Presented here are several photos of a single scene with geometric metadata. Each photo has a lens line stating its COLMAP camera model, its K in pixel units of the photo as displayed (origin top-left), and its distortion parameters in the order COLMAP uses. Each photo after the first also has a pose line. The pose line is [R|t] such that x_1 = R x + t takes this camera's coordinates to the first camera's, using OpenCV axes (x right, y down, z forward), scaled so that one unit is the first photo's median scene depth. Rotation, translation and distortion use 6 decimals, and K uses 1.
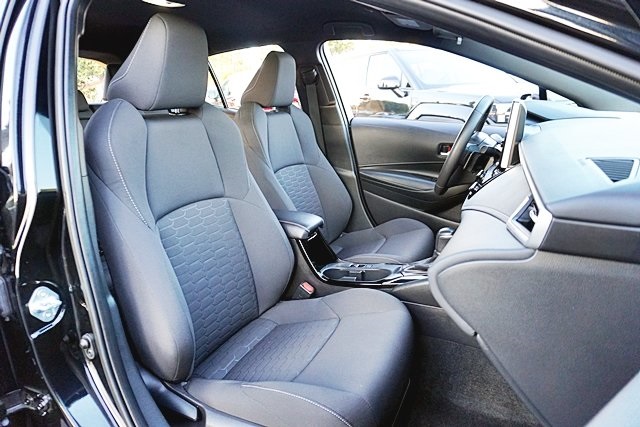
lens RADIAL K [[427.9, 0, 320.7], [0, 427.9, 215.3], [0, 0, 1]] dist [-0.031104, 0.015748]
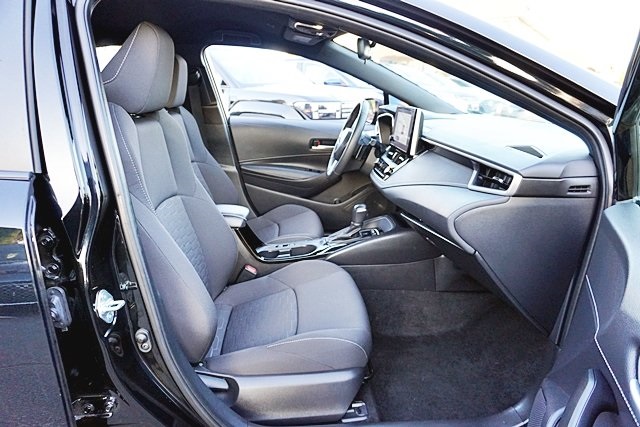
lens RADIAL K [[427.9, 0, 318.9], [0, 427.9, 212.0], [0, 0, 1]] dist [-0.031104, 0.015748]
pose [[0.882609, -0.102524, 0.458792, -0.259764], [0.100761, 0.994505, 0.028397, 0.002688], [-0.459182, 0.021165, 0.888090, -0.059691]]
